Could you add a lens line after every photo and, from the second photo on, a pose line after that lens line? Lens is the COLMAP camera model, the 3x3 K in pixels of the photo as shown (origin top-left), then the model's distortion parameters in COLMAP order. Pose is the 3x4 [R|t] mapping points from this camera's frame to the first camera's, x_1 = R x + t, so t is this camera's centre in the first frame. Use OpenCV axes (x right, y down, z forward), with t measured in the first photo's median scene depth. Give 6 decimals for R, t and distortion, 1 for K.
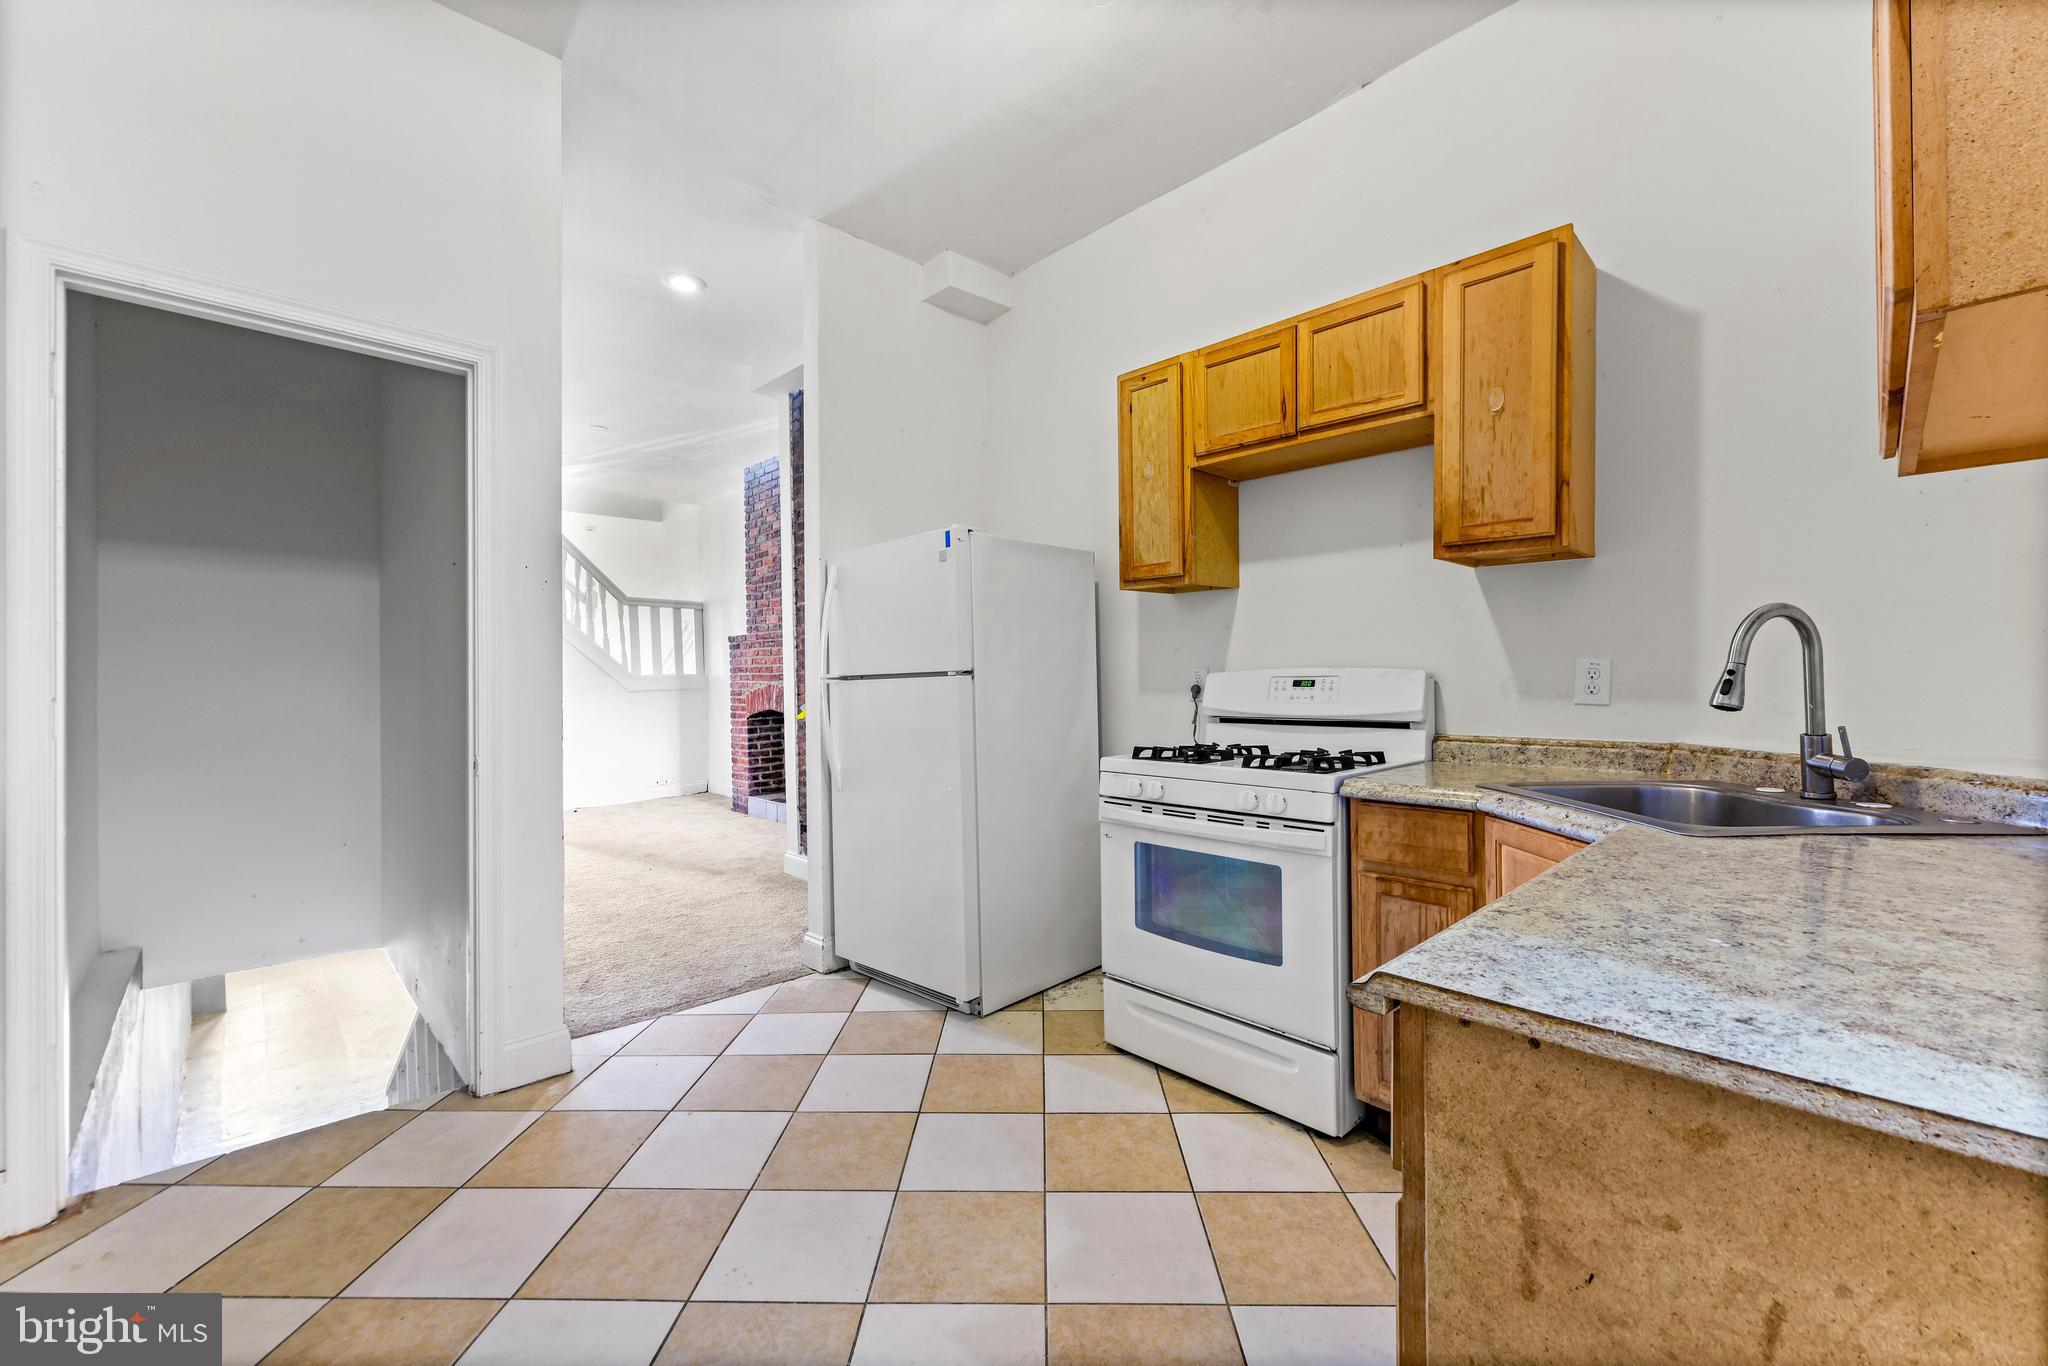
lens RADIAL K [[826.1, 0, 1014.9], [0, 826.1, 675.9], [0, 0, 1]] dist [0.000212, 0.000095]
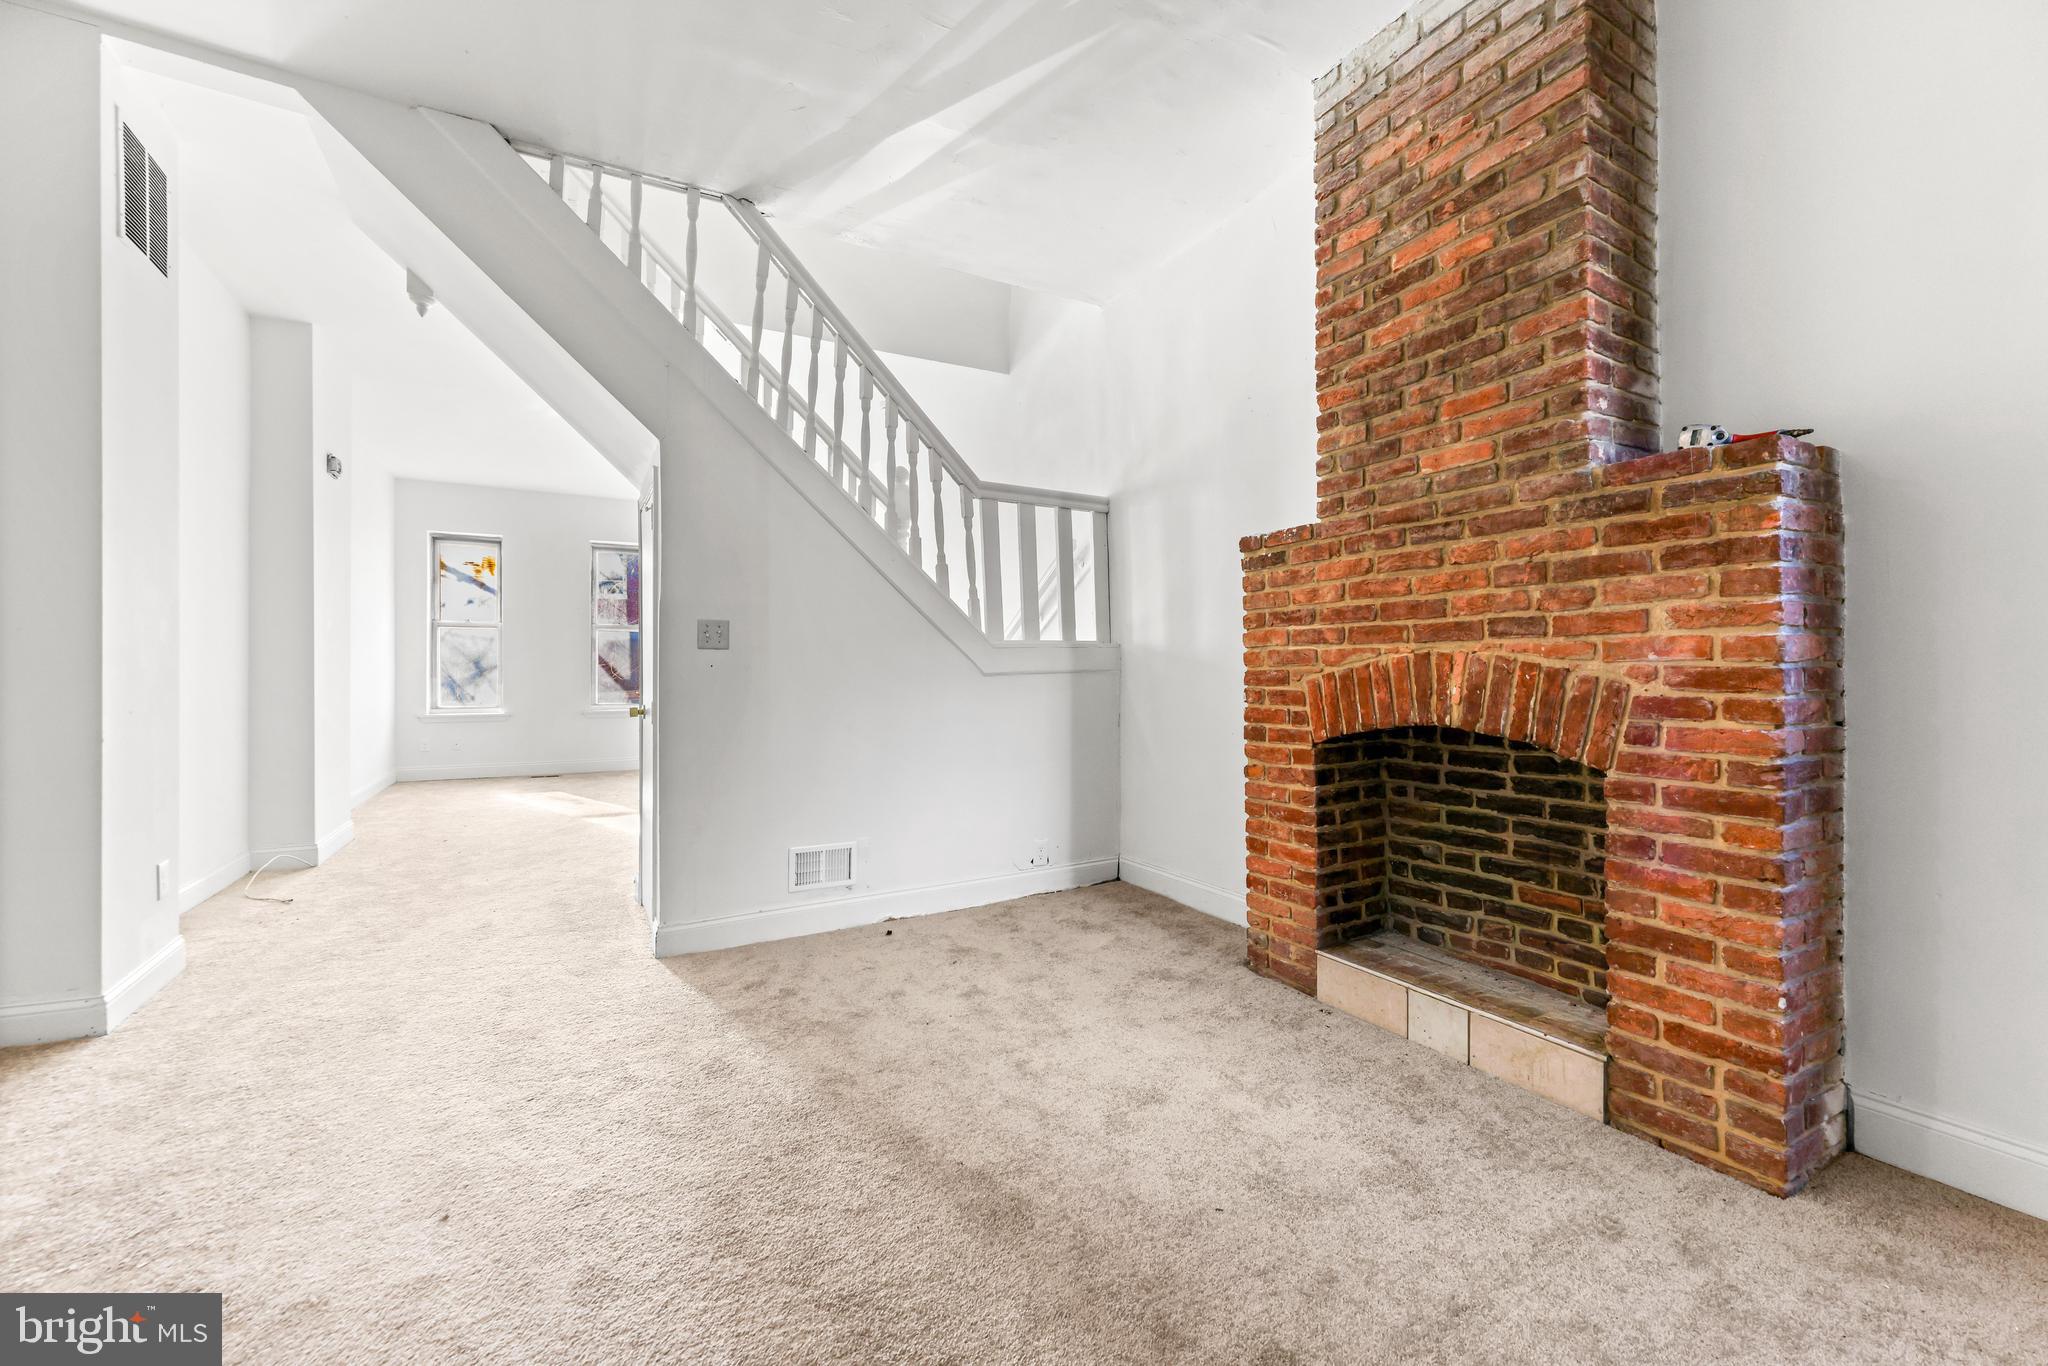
lens RADIAL K [[826.1, 0, 1014.9], [0, 826.1, 675.9], [0, 0, 1]] dist [0.000212, 0.000095]
pose [[0.964768, 0.012093, -0.262824, -0.349747], [-0.010882, 0.999922, 0.006062, 0.018958], [0.262876, -0.002989, 0.964825, 0.584146]]
